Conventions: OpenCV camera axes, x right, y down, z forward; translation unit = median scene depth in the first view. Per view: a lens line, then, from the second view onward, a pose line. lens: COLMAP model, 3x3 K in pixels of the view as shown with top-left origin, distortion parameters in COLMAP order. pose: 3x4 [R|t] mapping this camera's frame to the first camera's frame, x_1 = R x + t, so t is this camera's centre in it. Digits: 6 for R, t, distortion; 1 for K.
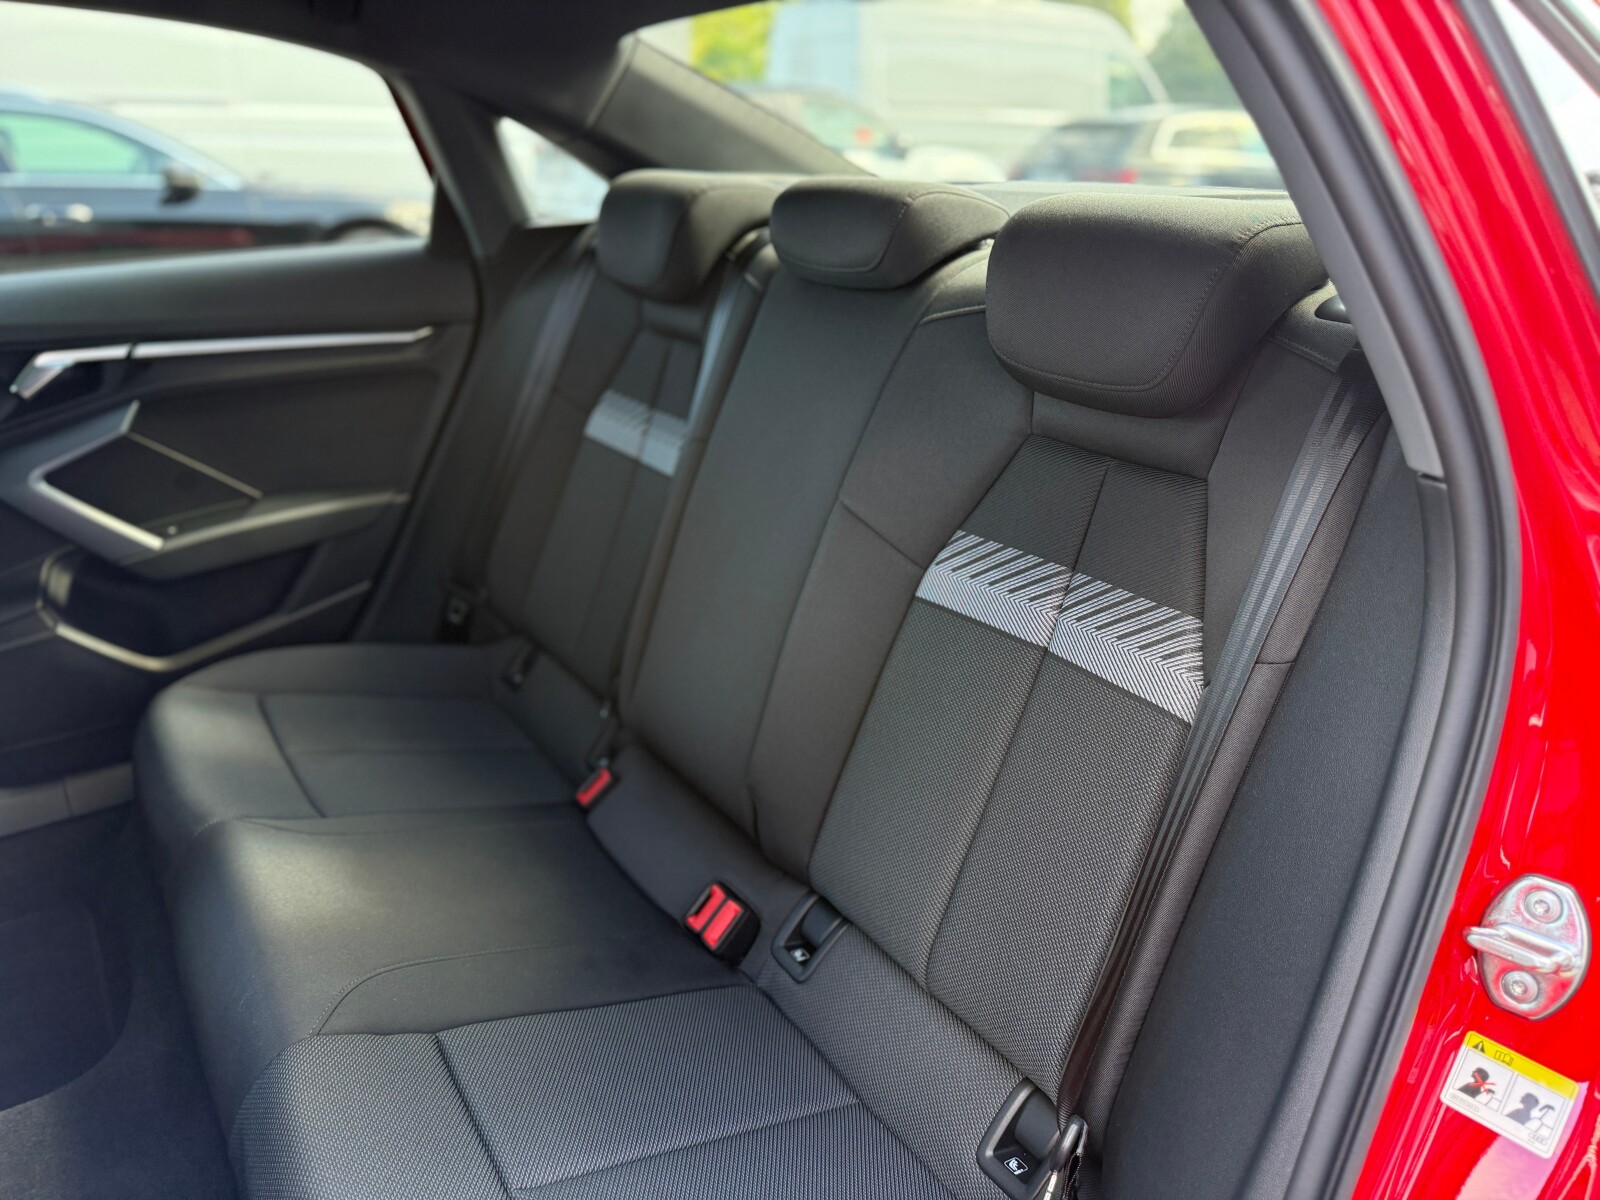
lens RADIAL K [[1146.1, 0, 803.2], [0, 1146.1, 592.9], [0, 0, 1]] dist [0.126340, -0.211113]
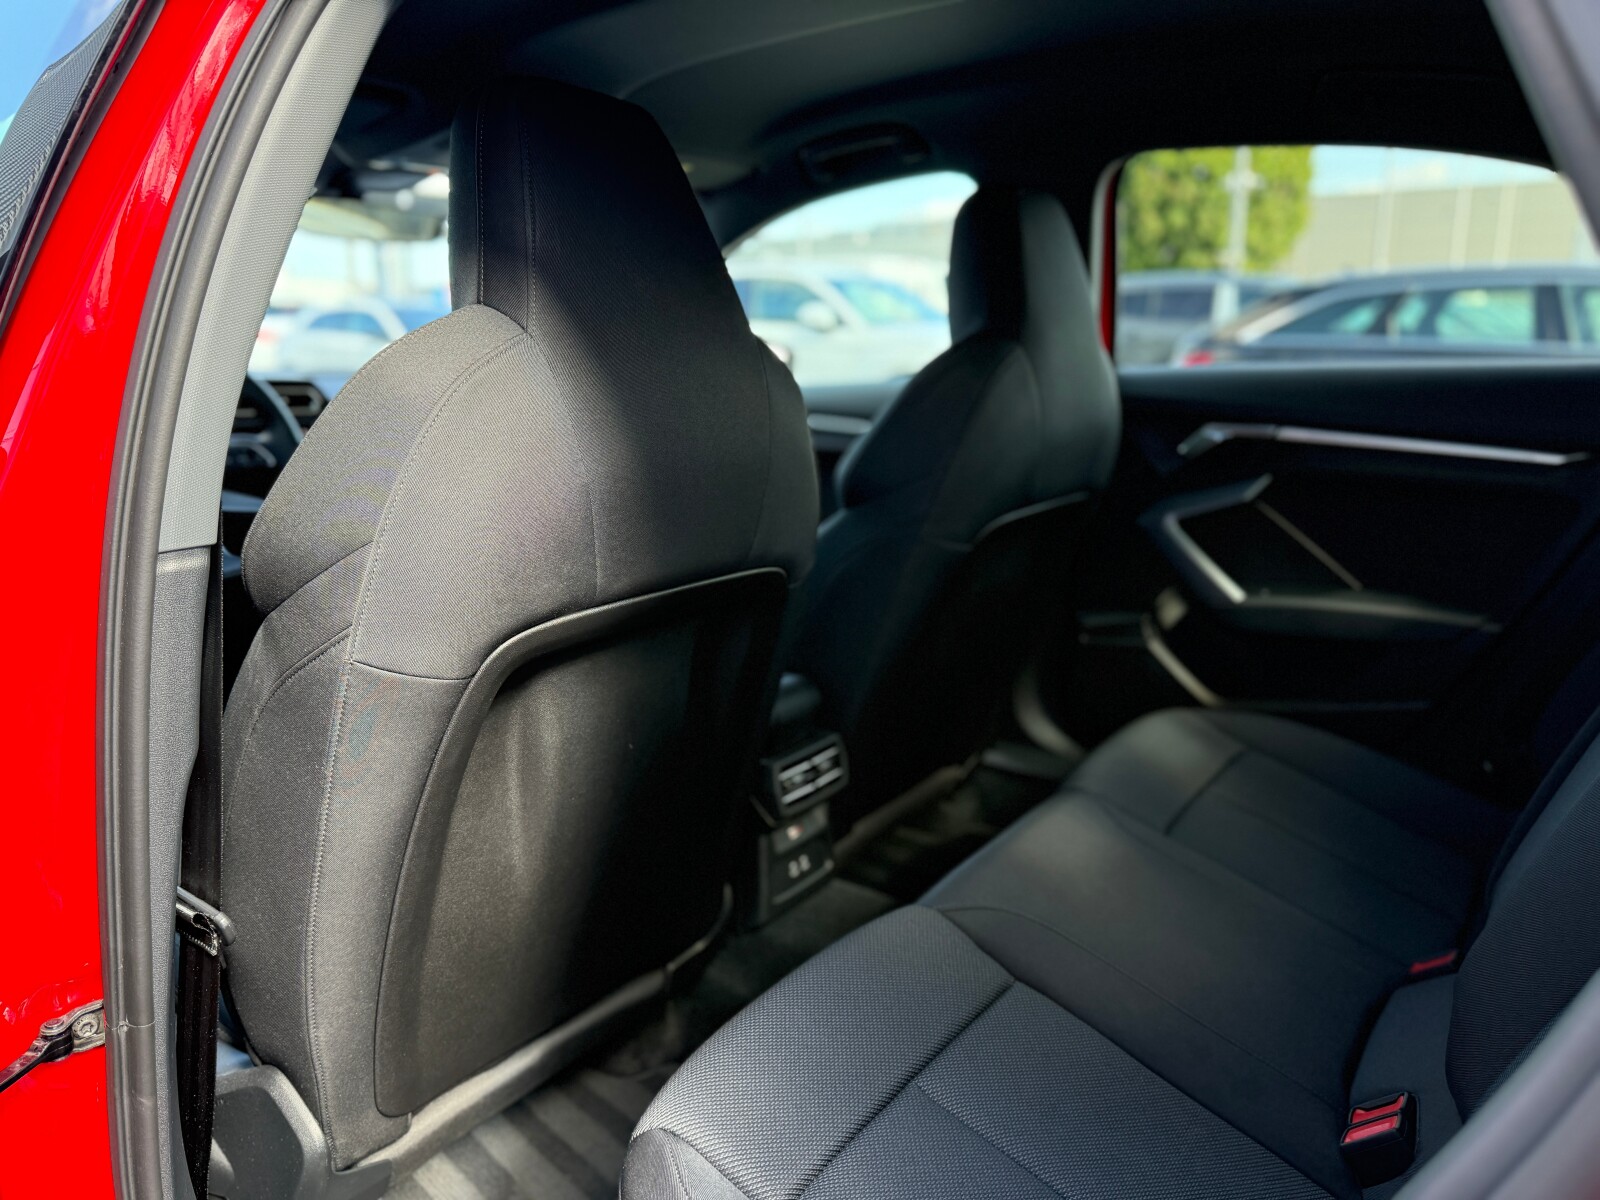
lens RADIAL K [[1146.1, 0, 803.2], [0, 1146.1, 592.9], [0, 0, 1]] dist [0.126340, -0.211113]
pose [[0.297219, 0.195691, -0.934540, 0.411186], [-0.368807, 0.926338, 0.076679, 0.026470], [0.880705, 0.321875, 0.347498, 0.247942]]
